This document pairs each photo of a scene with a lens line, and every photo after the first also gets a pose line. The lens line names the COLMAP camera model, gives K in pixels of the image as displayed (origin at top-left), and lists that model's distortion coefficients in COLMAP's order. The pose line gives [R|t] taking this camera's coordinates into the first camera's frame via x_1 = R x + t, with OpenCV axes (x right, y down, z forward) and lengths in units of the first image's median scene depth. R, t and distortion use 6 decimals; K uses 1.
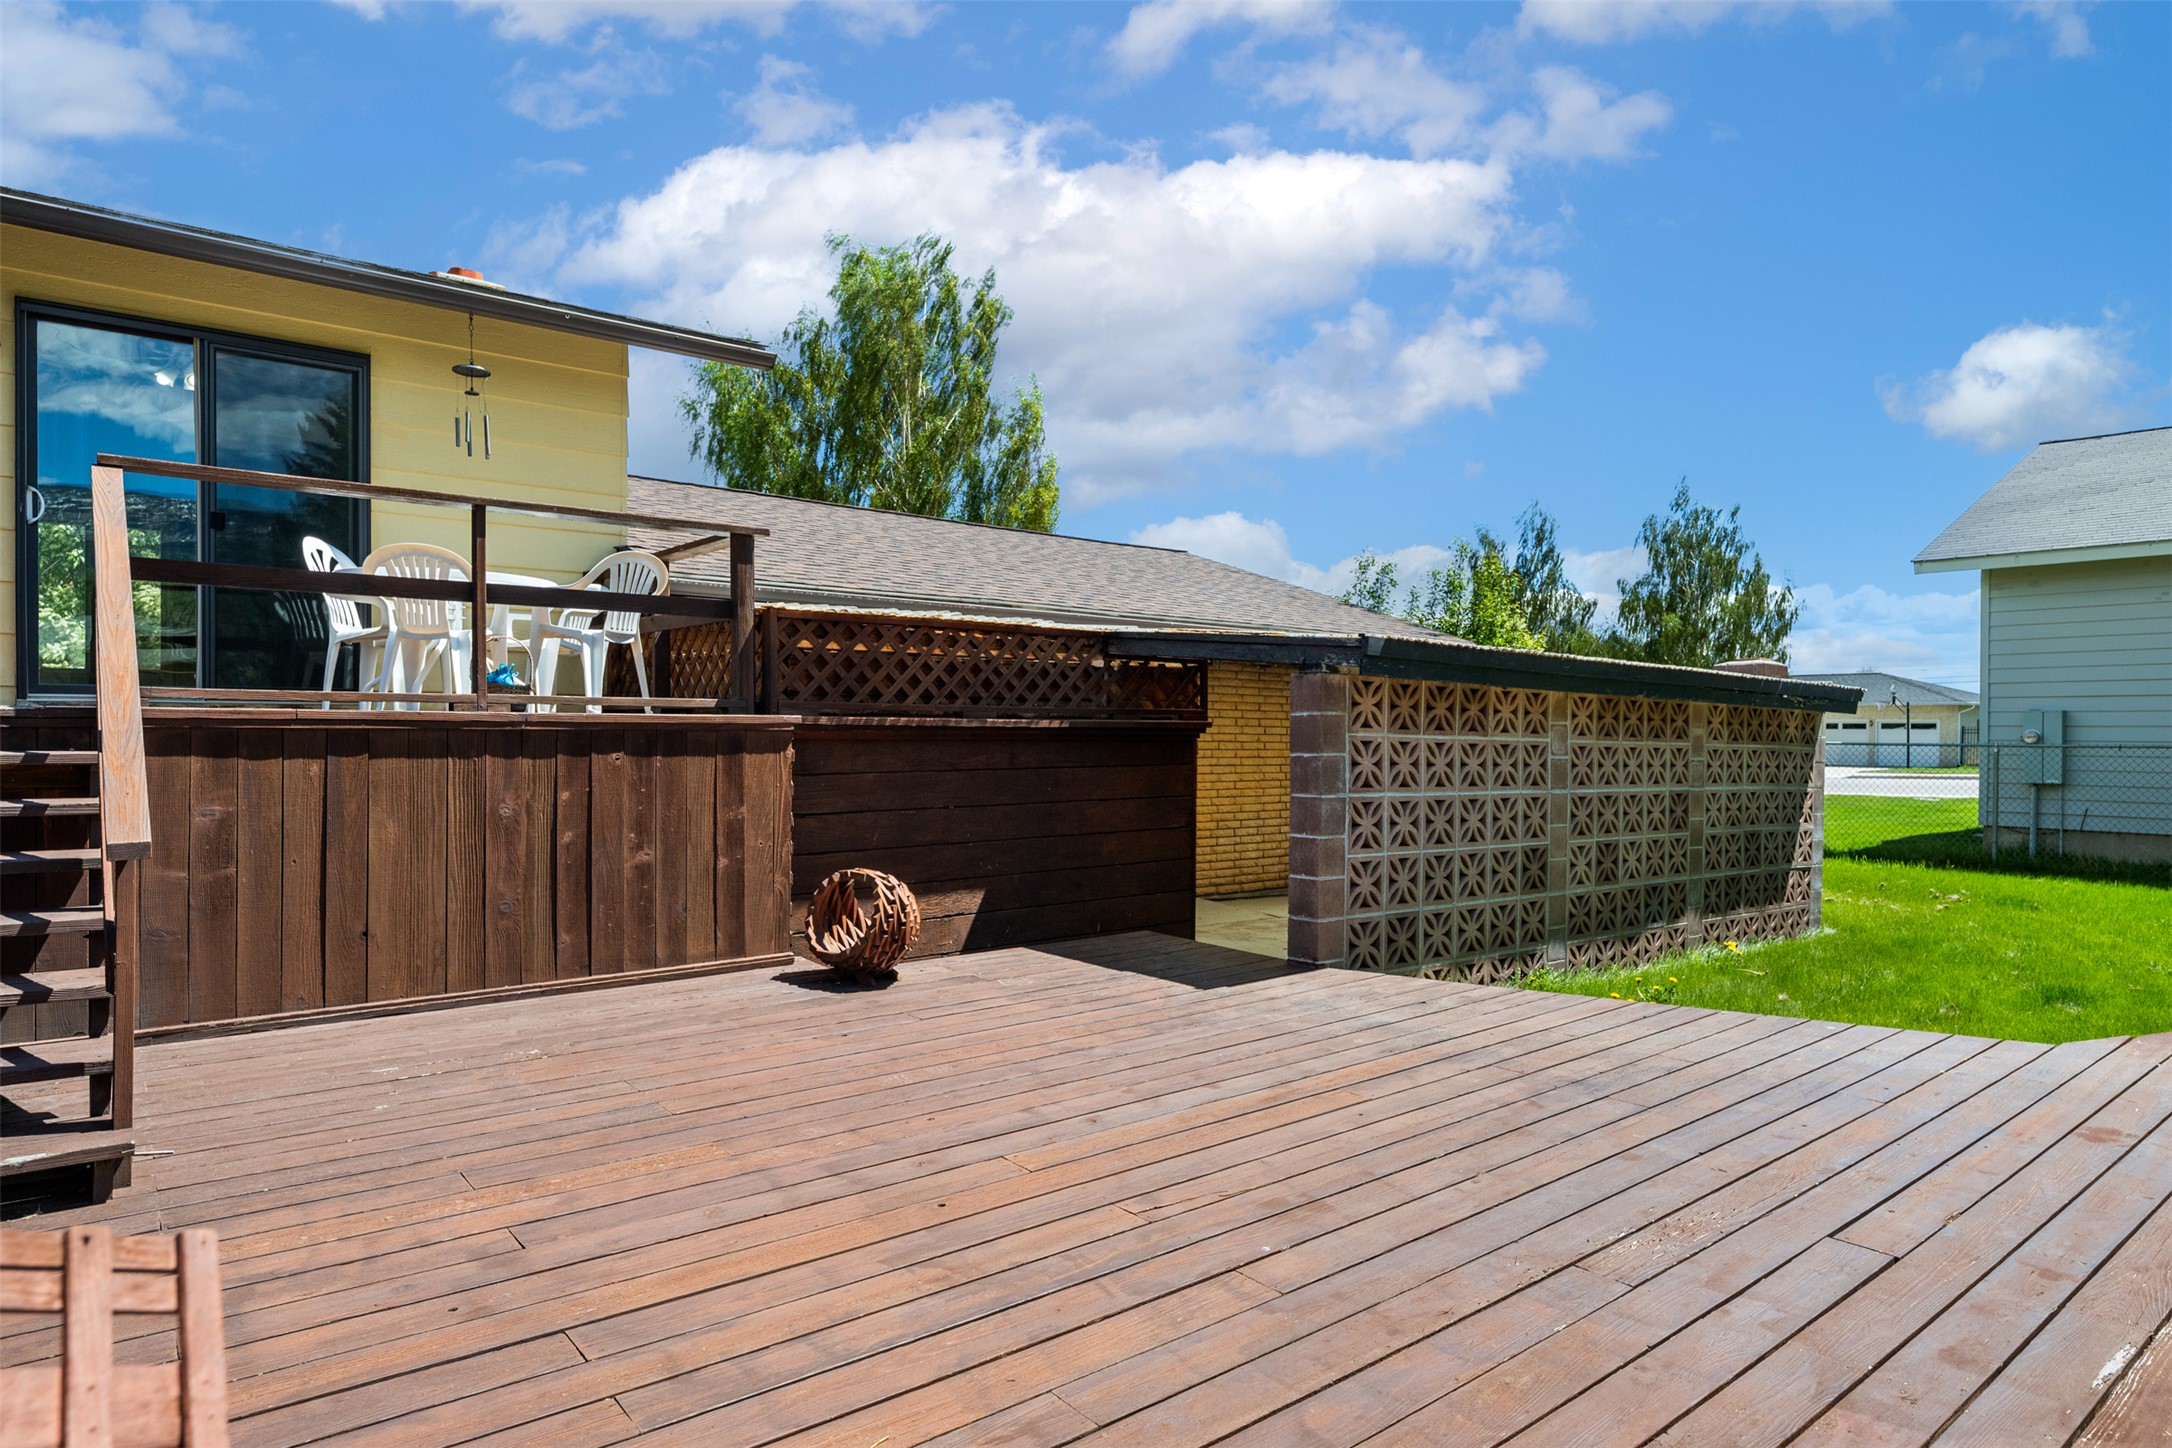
lens RADIAL K [[1237.6, 0, 1086.0], [0, 1237.6, 724.0], [0, 0, 1]] dist [-0.001086, -0.000123]
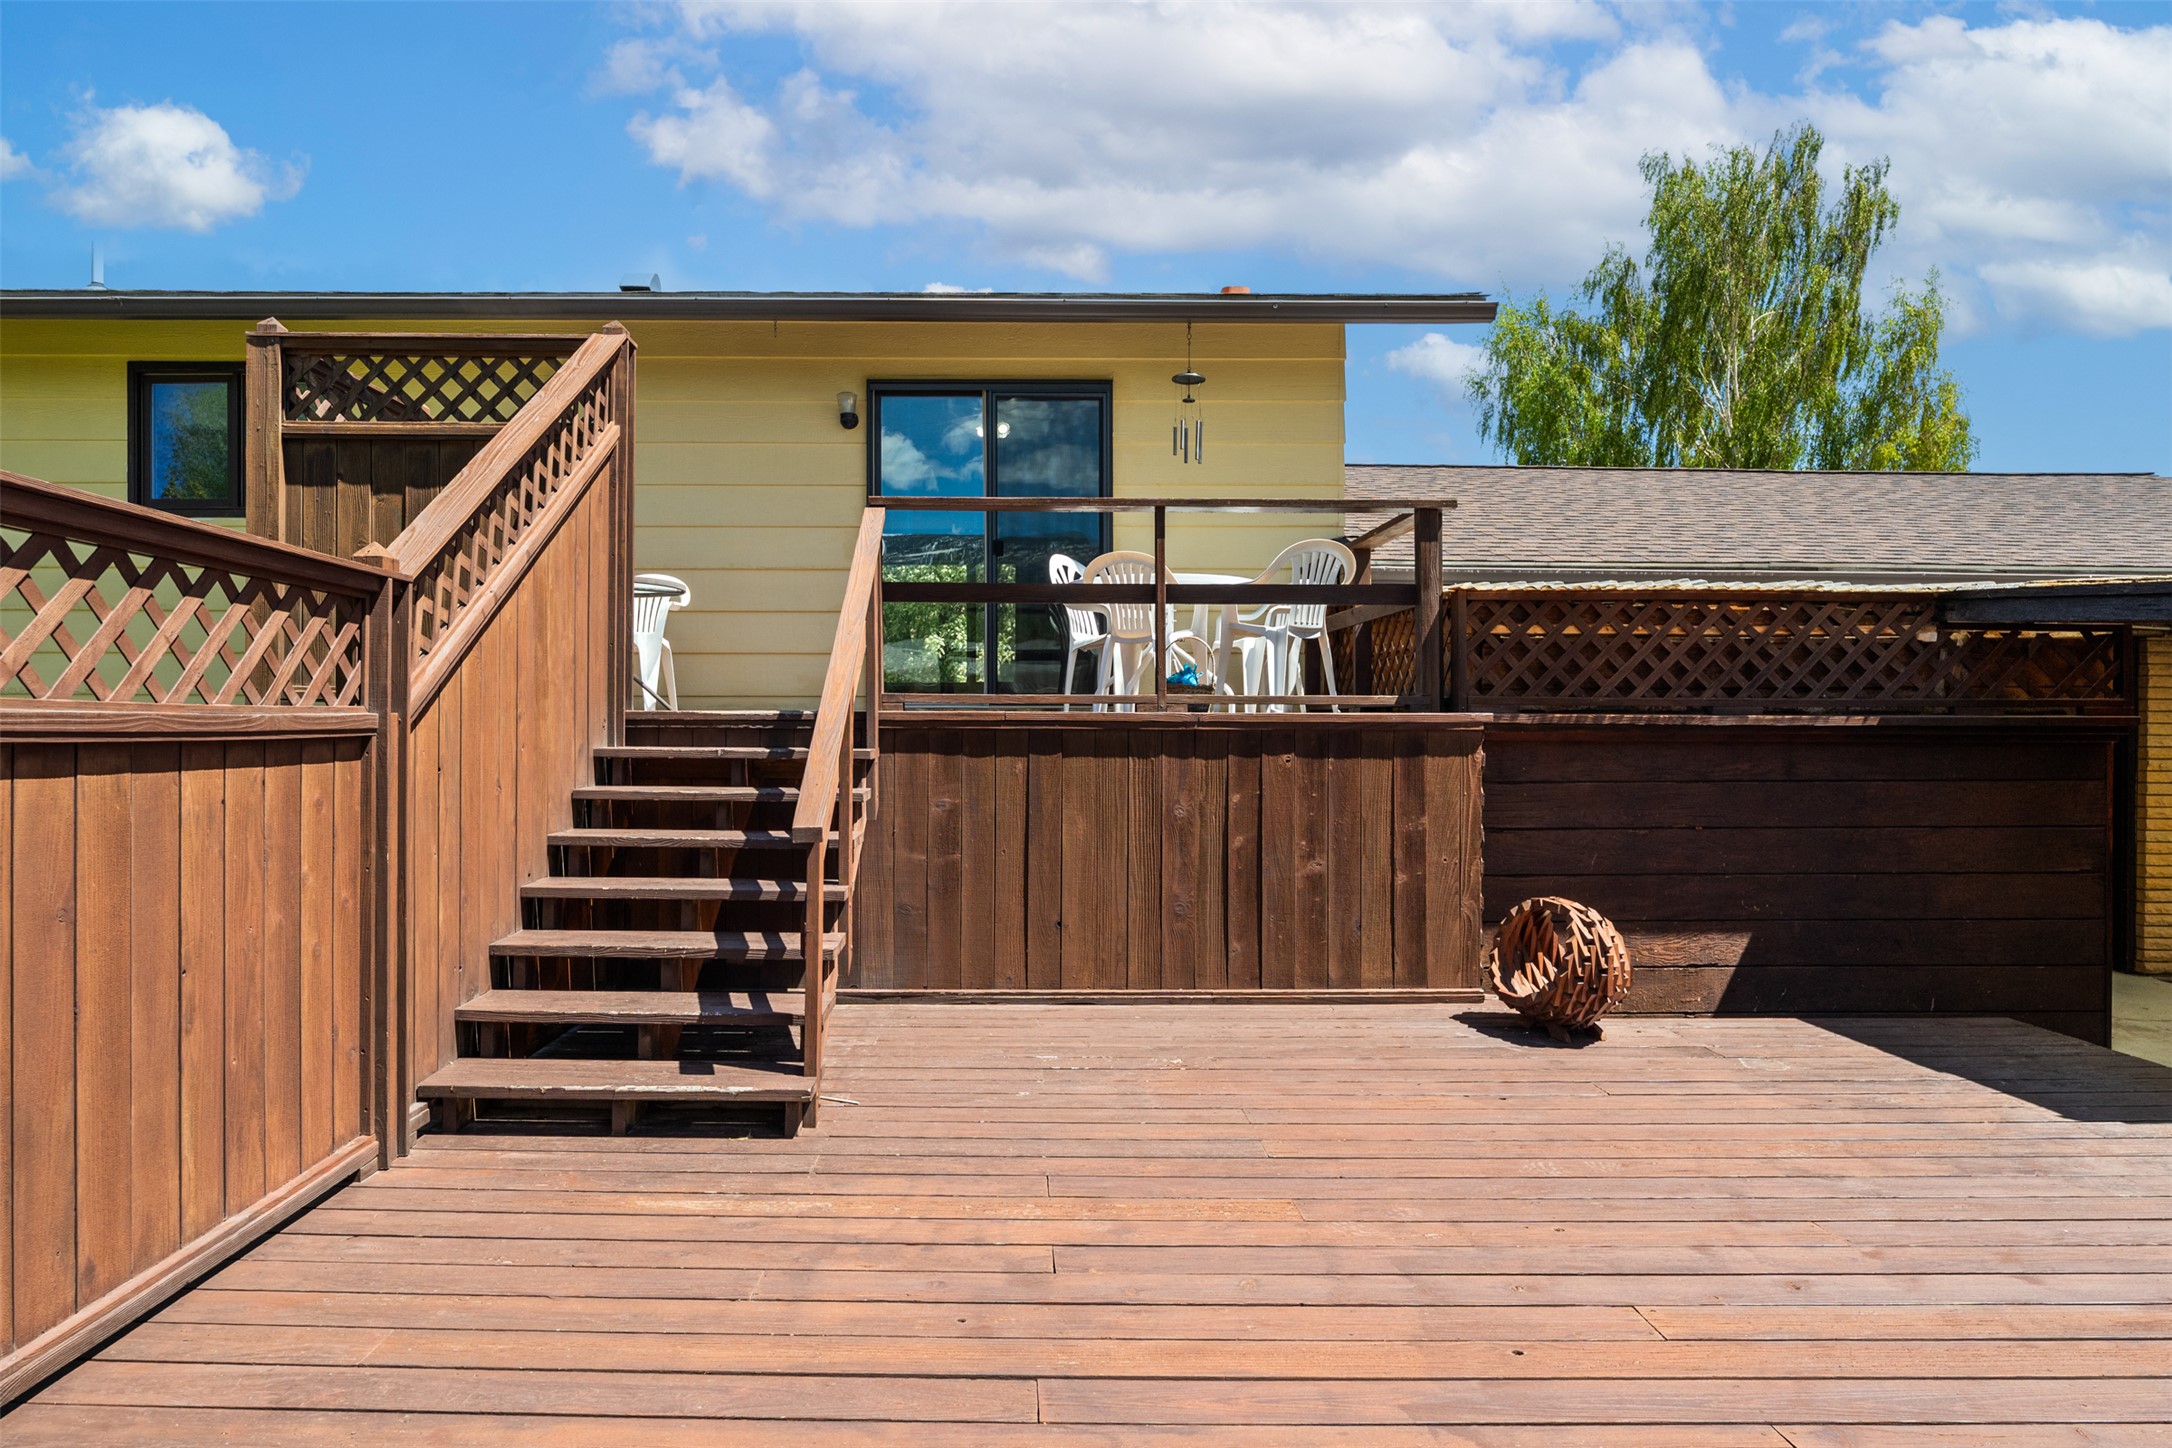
lens RADIAL K [[1286.9, 0, 1086.0], [0, 1286.9, 724.0], [0, 0, 1]] dist [-0.002386, 0.000041]
pose [[0.789654, -0.005263, -0.613529, 0.099147], [0.003800, 0.999986, -0.003688, 0.003146], [0.613540, 0.000581, 0.789663, 0.132753]]
